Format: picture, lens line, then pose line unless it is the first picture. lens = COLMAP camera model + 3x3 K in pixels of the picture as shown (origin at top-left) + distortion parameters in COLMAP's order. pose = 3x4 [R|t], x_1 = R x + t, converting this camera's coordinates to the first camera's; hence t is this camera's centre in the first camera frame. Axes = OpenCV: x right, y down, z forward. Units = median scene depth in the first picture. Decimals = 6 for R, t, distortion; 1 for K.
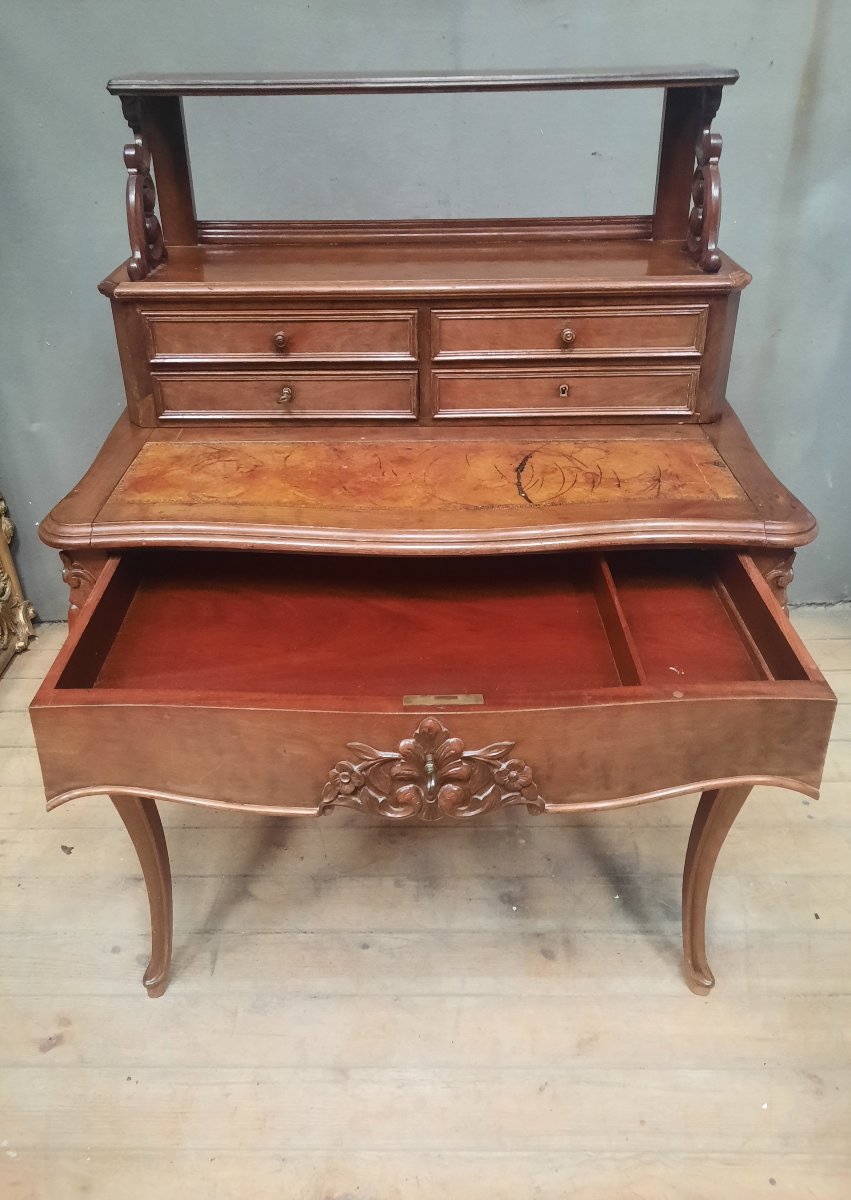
lens RADIAL K [[990.8, 0, 420.4], [0, 990.8, 527.2], [0, 0, 1]] dist [0.026129, -0.011584]
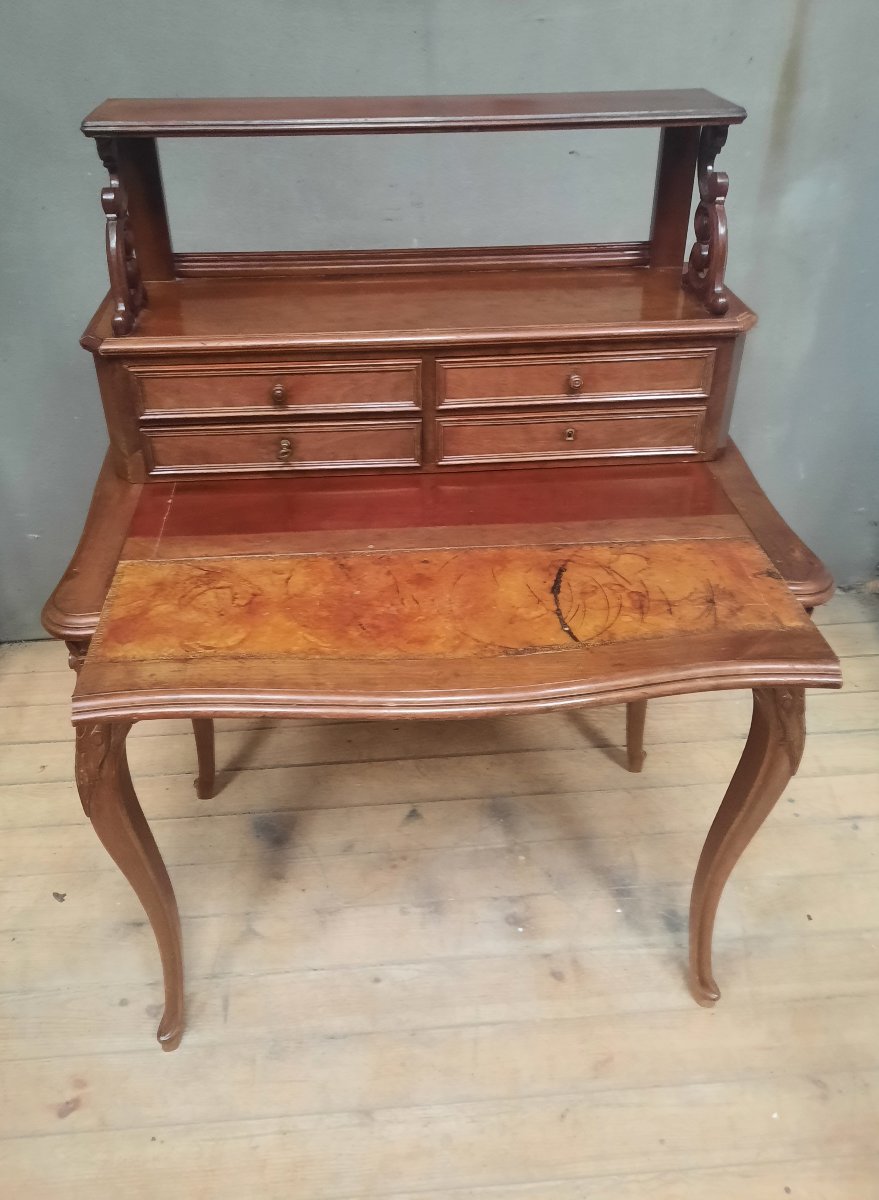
lens RADIAL K [[1006.0, 0, 432.6], [0, 1006.0, 534.4], [0, 0, 1]] dist [0.029299, -0.019131]
pose [[0.996223, -0.038030, 0.078059, -0.071338], [0.032445, 0.996905, 0.071611, -0.113301], [-0.080541, -0.068808, 0.994373, 0.014094]]
